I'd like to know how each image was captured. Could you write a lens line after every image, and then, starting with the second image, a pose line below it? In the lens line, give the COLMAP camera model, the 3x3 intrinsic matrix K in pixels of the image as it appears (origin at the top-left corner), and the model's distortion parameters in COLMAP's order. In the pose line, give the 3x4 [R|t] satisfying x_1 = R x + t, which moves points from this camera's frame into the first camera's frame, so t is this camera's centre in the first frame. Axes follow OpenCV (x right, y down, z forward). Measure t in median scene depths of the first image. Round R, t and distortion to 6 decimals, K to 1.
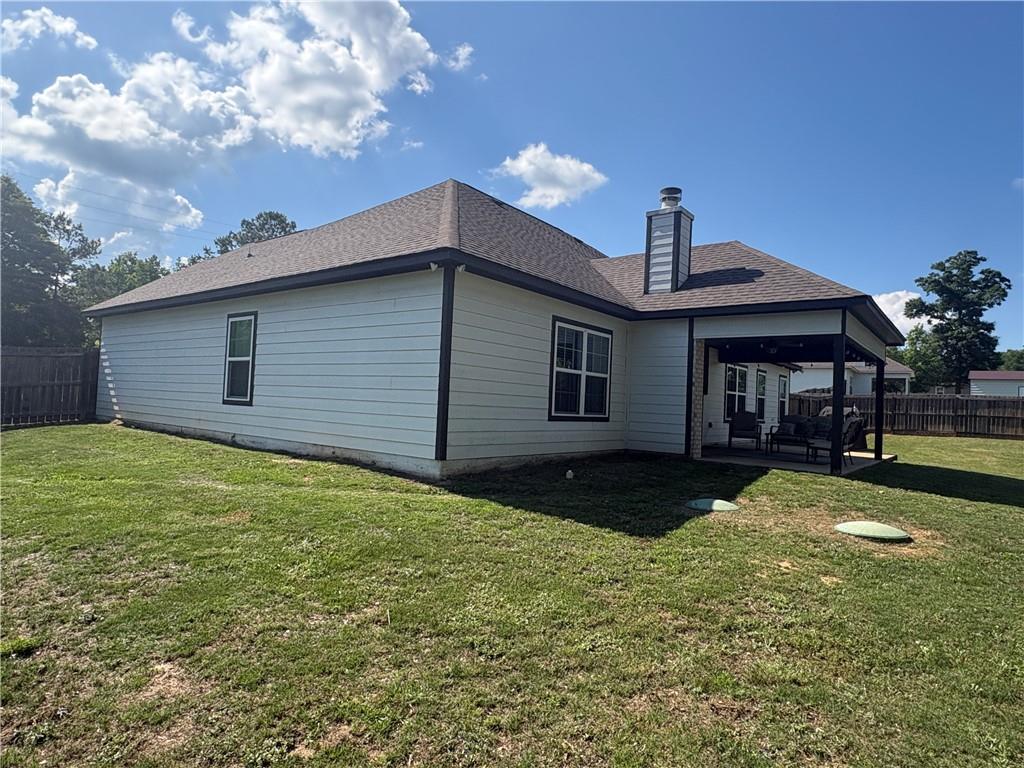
lens RADIAL K [[592.2, 0, 504.7], [0, 592.2, 387.1], [0, 0, 1]] dist [0.003176, 0.000365]
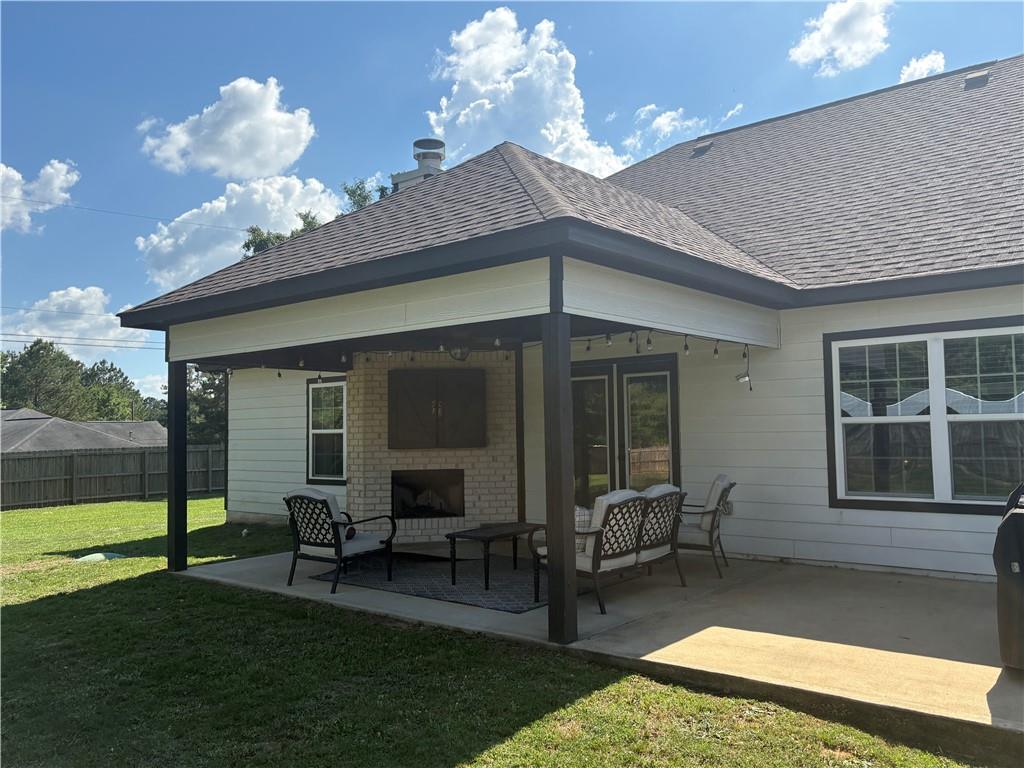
lens RADIAL K [[825.5, 0, 512.0], [0, 825.5, 384.0], [0, 0, 1]] dist [0.128864, -0.252680]
pose [[-0.024466, -0.148312, -0.988638, 1.484105], [0.009406, 0.988856, -0.148577, 0.102519], [0.999656, -0.012934, -0.022799, 1.369329]]
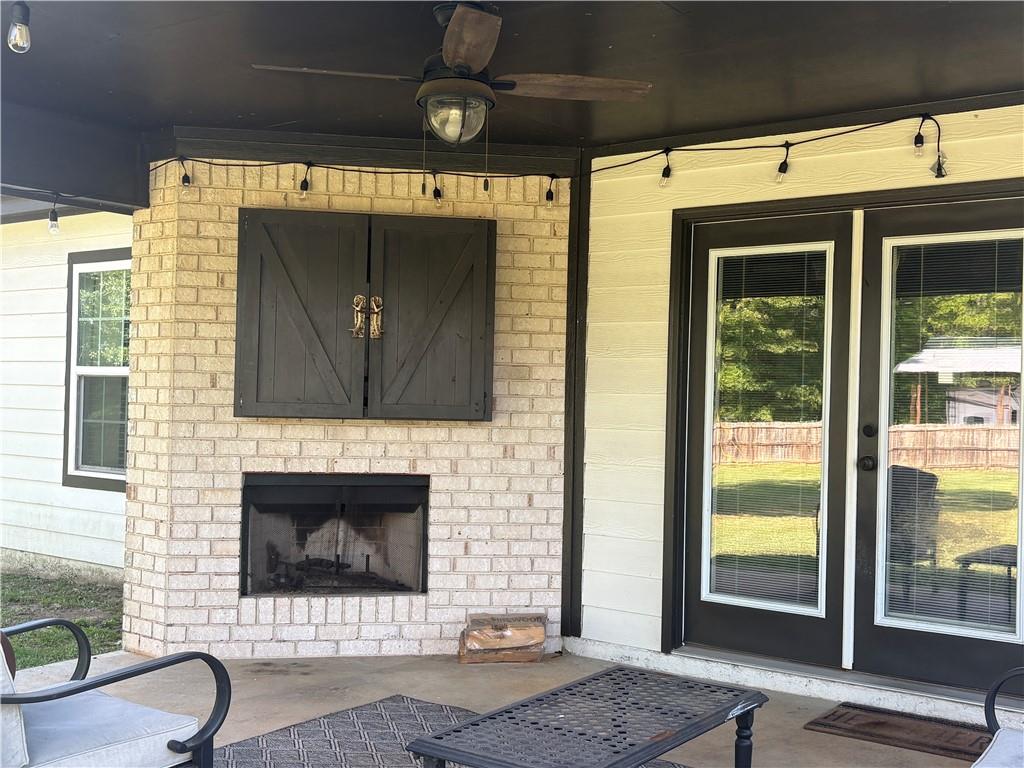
lens RADIAL K [[1185.4, 0, 516.4], [0, 1185.4, 390.1], [0, 0, 1]] dist [0.211777, -0.775244]
pose [[0.035542, -0.097428, -0.994608, 1.010976], [-0.023748, 0.994873, -0.098303, 0.066834], [0.999086, 0.027114, 0.033046, 1.302885]]
